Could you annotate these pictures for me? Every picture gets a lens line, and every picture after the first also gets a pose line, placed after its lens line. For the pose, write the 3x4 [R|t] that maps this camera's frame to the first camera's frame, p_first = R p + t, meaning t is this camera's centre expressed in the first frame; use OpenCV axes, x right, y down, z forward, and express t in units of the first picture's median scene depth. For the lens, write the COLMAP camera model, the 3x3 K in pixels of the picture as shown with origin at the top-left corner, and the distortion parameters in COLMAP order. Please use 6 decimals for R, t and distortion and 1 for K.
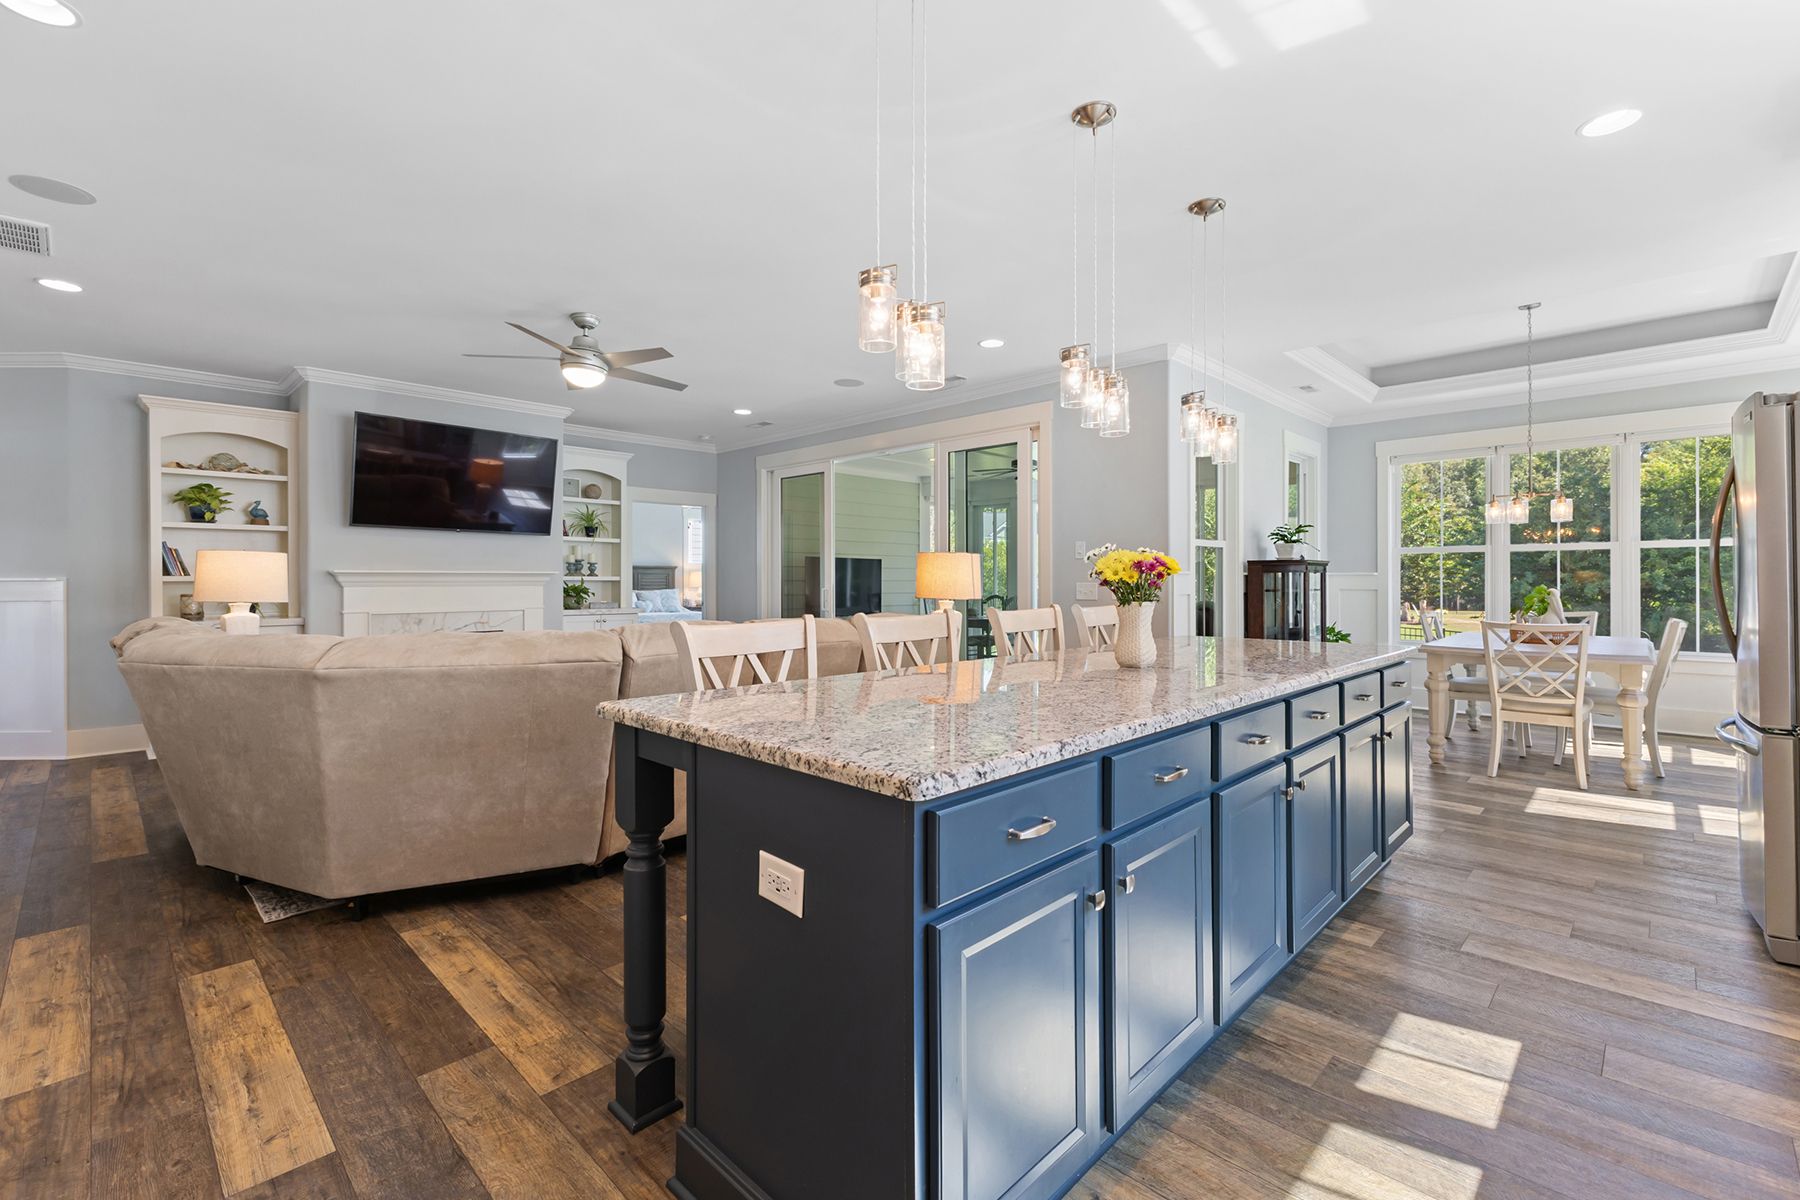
lens RADIAL K [[778.0, 0, 909.8], [0, 778.0, 584.1], [0, 0, 1]] dist [0.016049, -0.005848]
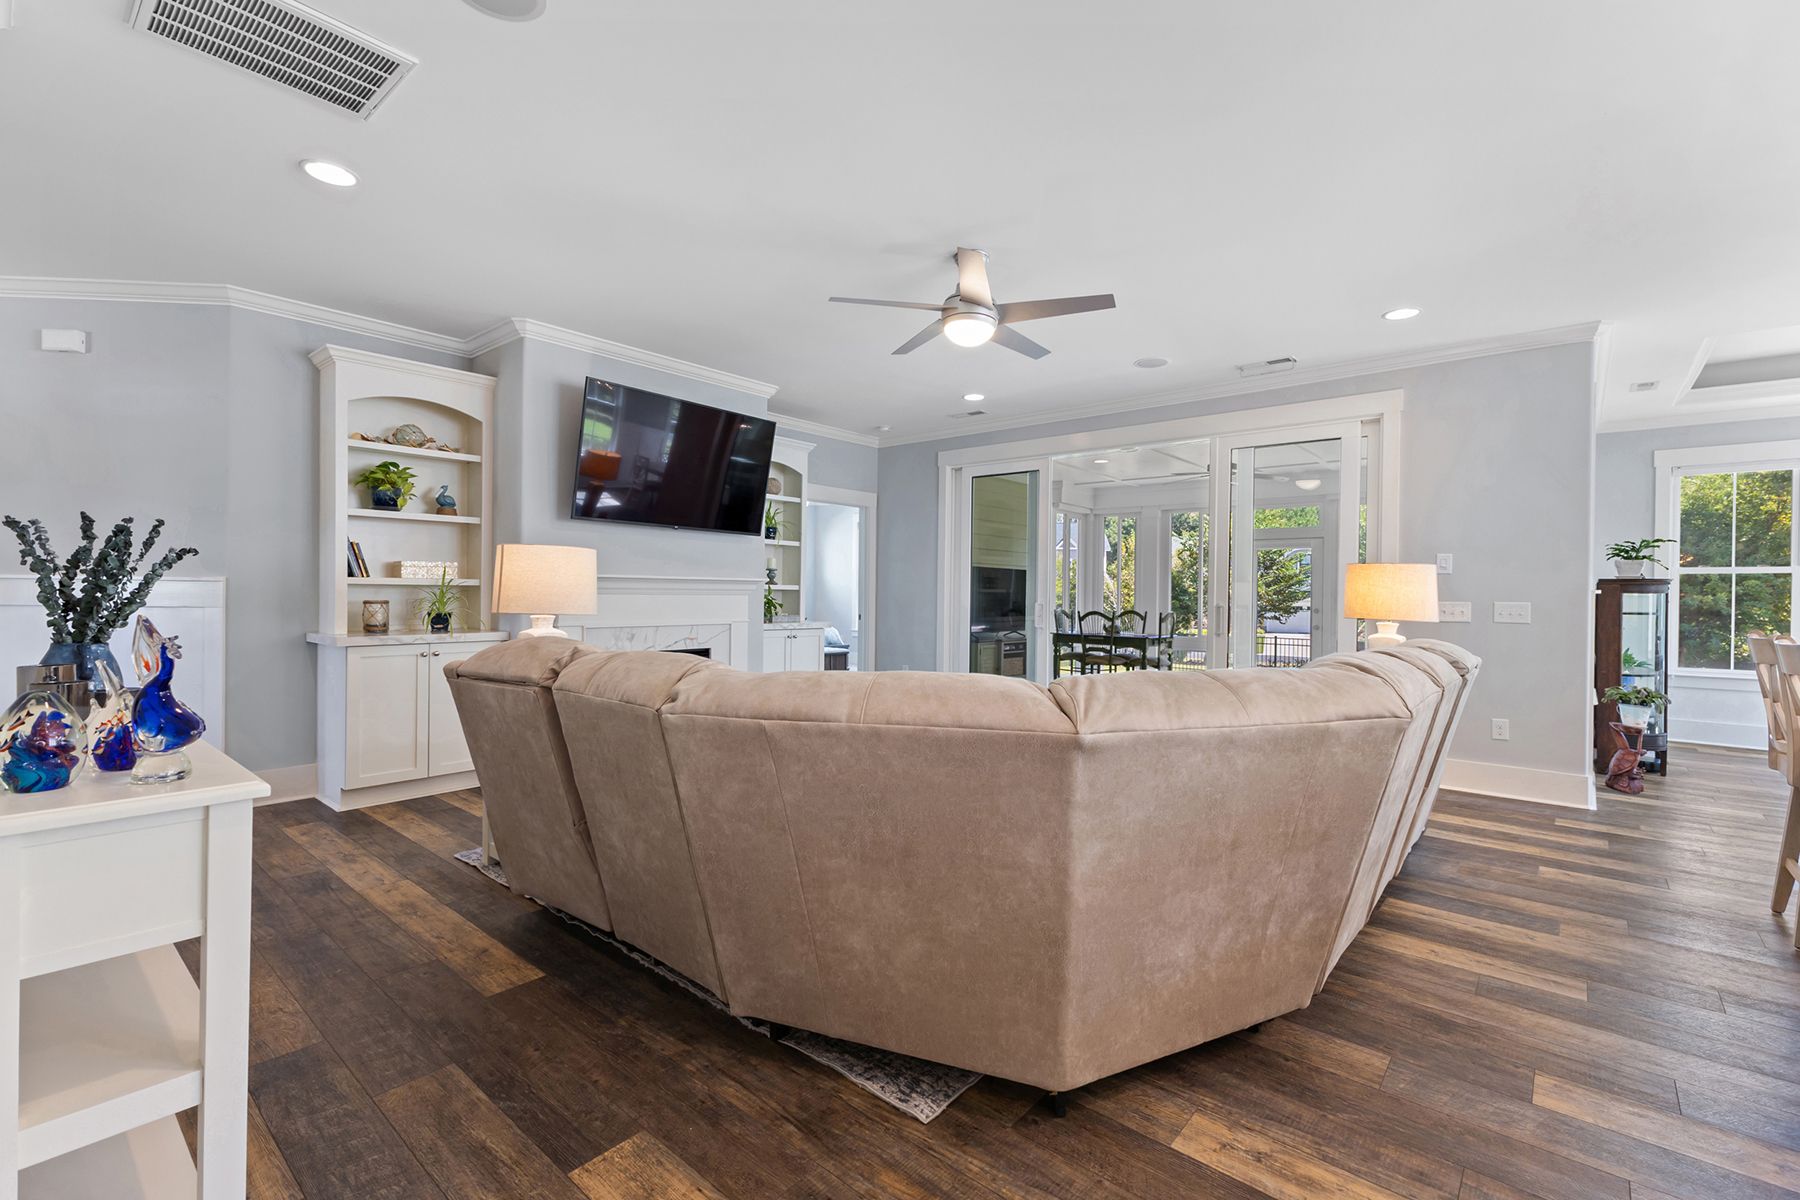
lens RADIAL K [[778.0, 0, 905.0], [0, 778.0, 600.9], [0, 0, 1]] dist [0.016049, -0.005848]
pose [[0.998123, 0.013563, 0.059729, -0.424449], [-0.013992, 0.999879, 0.006776, 0.000179], [-0.059629, -0.007599, 0.998192, 0.176259]]
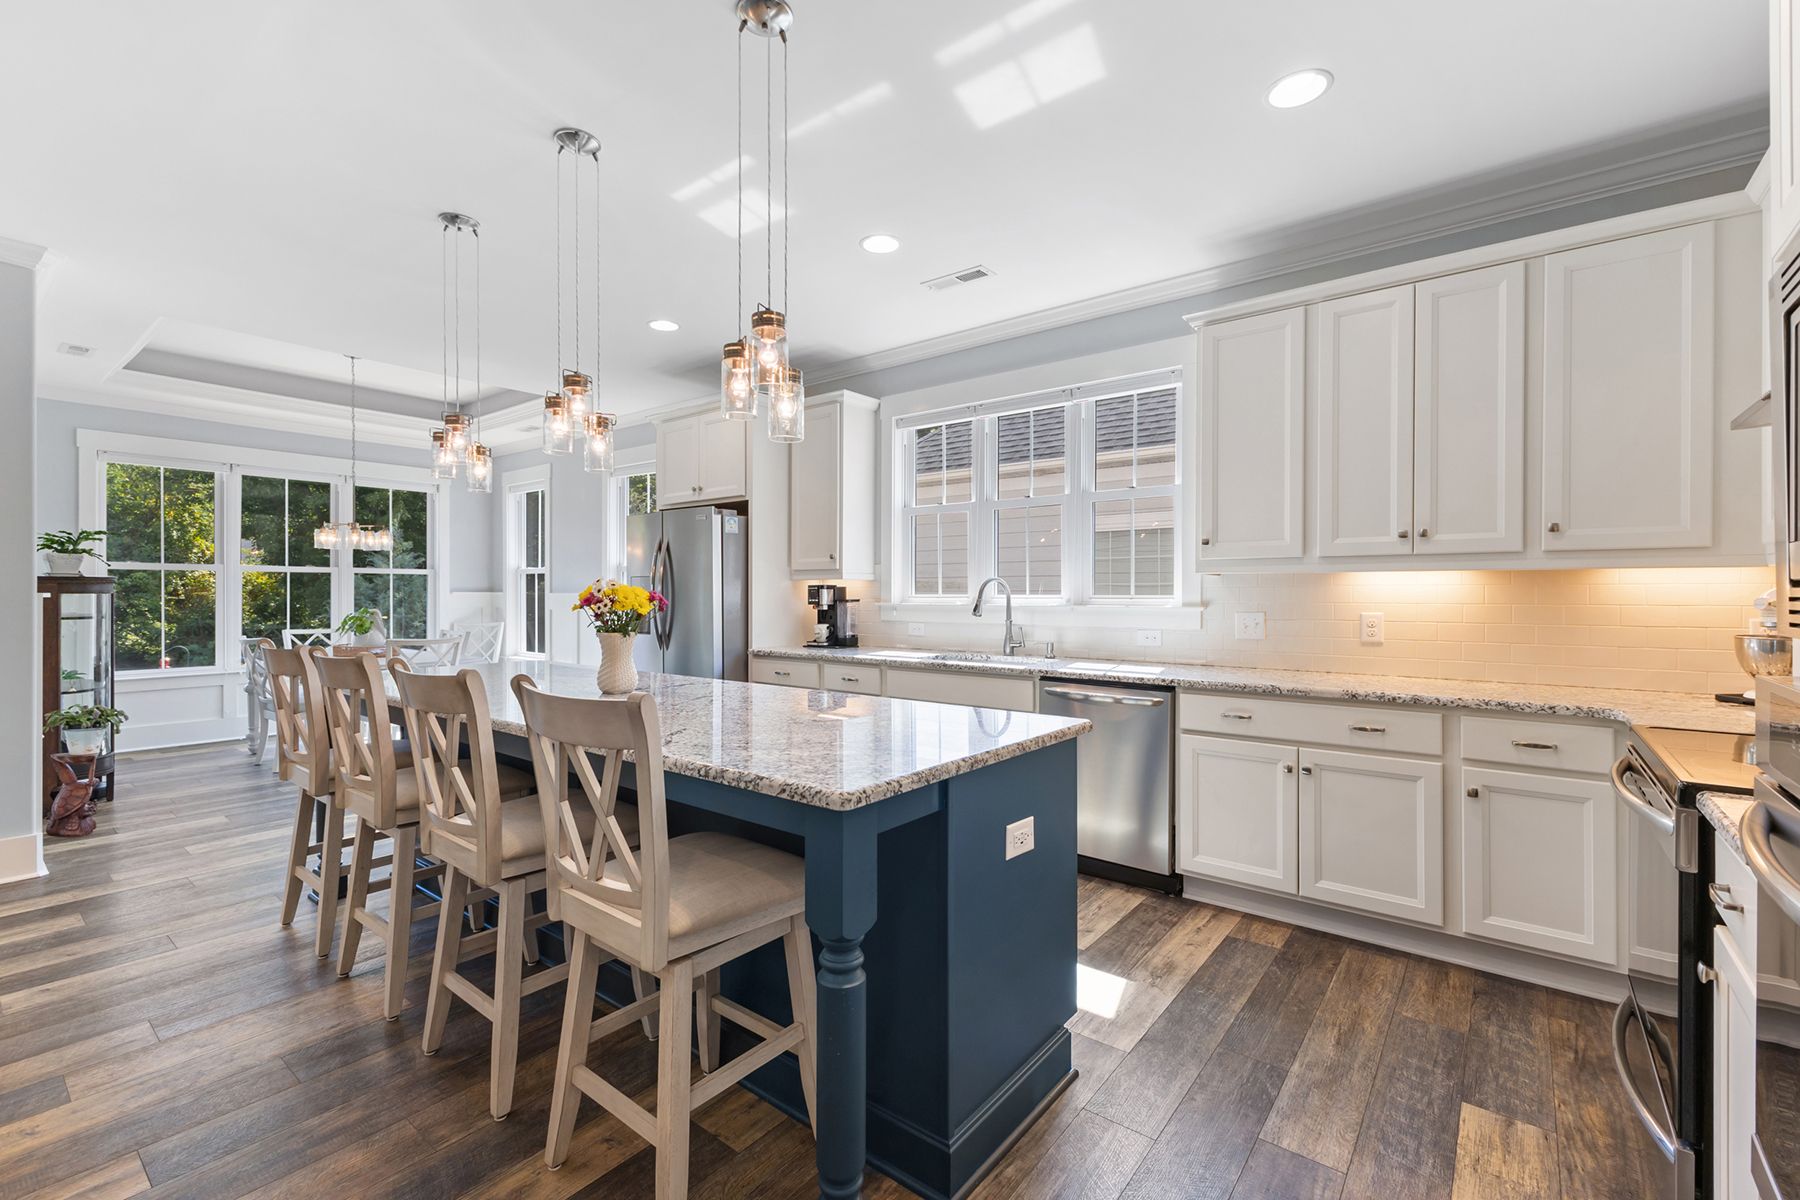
lens RADIAL K [[778.0, 0, 896.8], [0, 778.0, 592.2], [0, 0, 1]] dist [0.016049, -0.005848]
pose [[-0.091529, 0.001726, 0.995801, -0.358611], [0.002252, 0.999996, -0.001526, -0.013269], [-0.995800, 0.002103, -0.091532, 0.313079]]
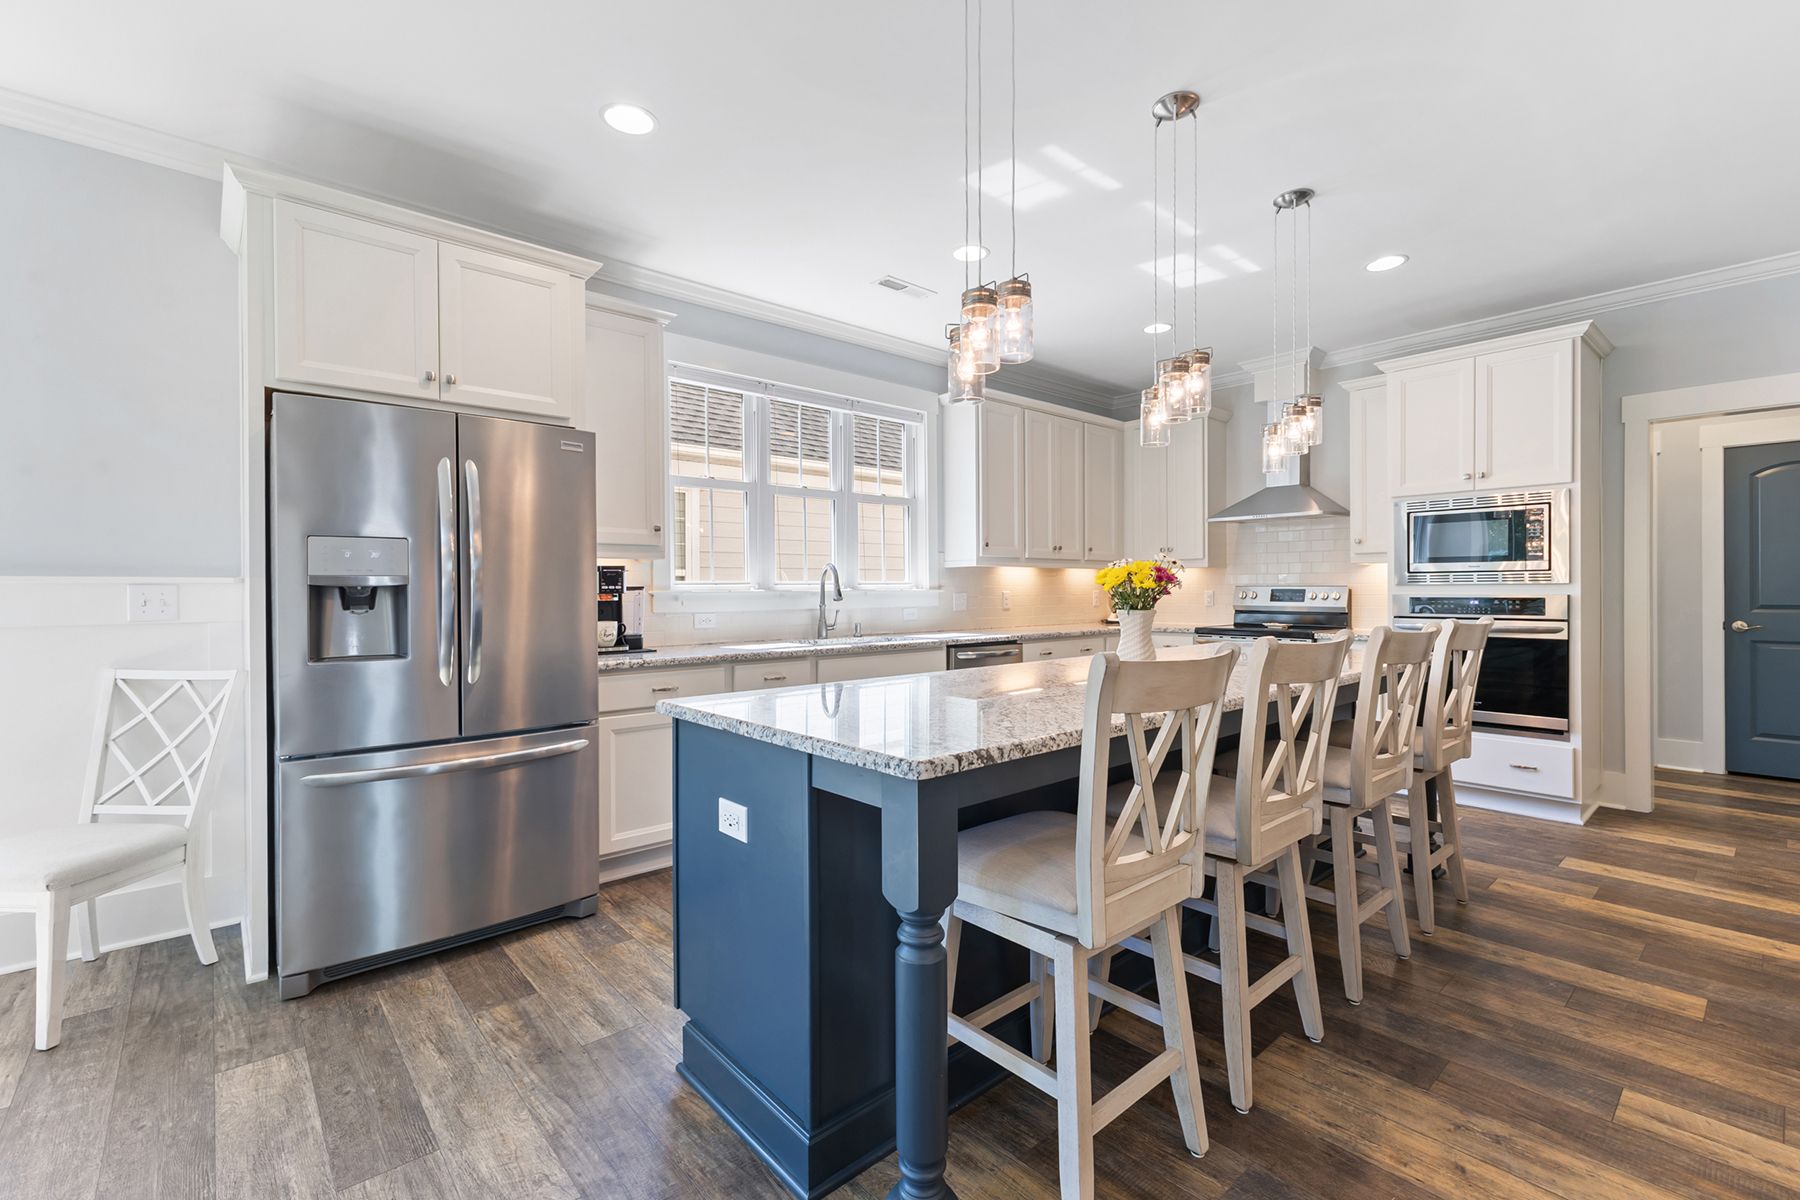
lens RADIAL K [[778.0, 0, 901.6], [0, 778.0, 591.4], [0, 0, 1]] dist [0.016049, -0.005848]
pose [[-0.996534, 0.006387, 0.082936, 0.229836], [0.006948, 0.999955, 0.006480, -0.005047], [-0.082891, 0.007034, -0.996534, 0.913572]]
